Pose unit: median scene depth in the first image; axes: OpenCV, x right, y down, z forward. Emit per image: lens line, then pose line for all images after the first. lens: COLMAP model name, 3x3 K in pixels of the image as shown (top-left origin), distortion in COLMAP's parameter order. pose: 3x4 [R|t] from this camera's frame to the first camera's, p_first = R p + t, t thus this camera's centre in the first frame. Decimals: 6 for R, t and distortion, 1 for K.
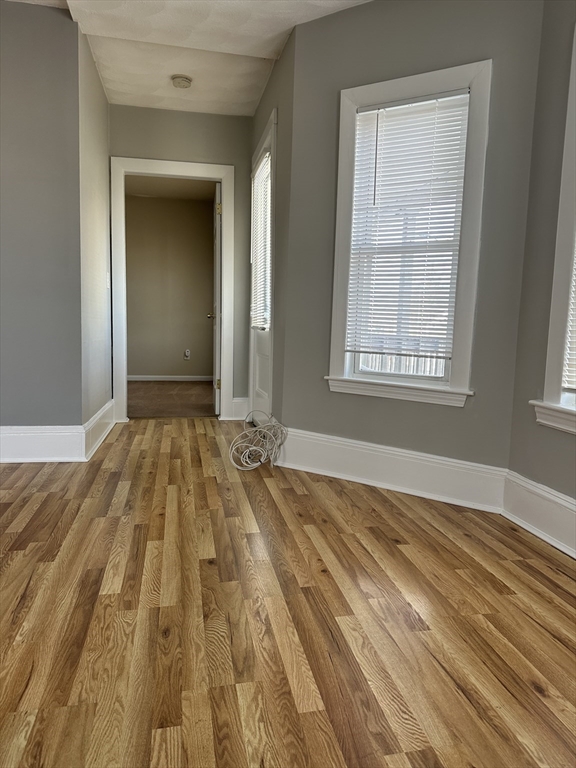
lens RADIAL K [[541.8, 0, 288.6], [0, 541.8, 383.0], [0, 0, 1]] dist [0.024176, -0.024751]
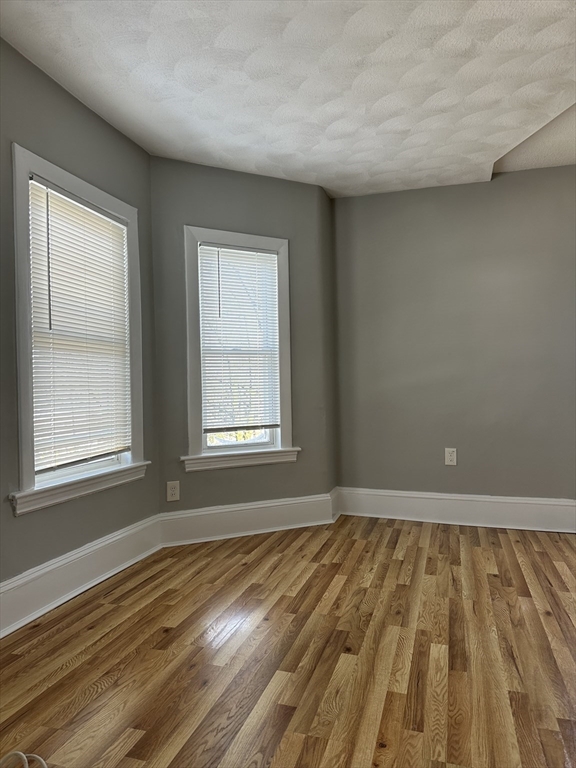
lens RADIAL K [[541.8, 0, 290.0], [0, 541.8, 386.0], [0, 0, 1]] dist [0.024176, -0.024751]
pose [[-0.882987, -0.017878, 0.469057, -0.561307], [0.039268, 0.992958, 0.111766, -0.319540], [-0.467752, 0.117107, -0.876067, 2.035143]]
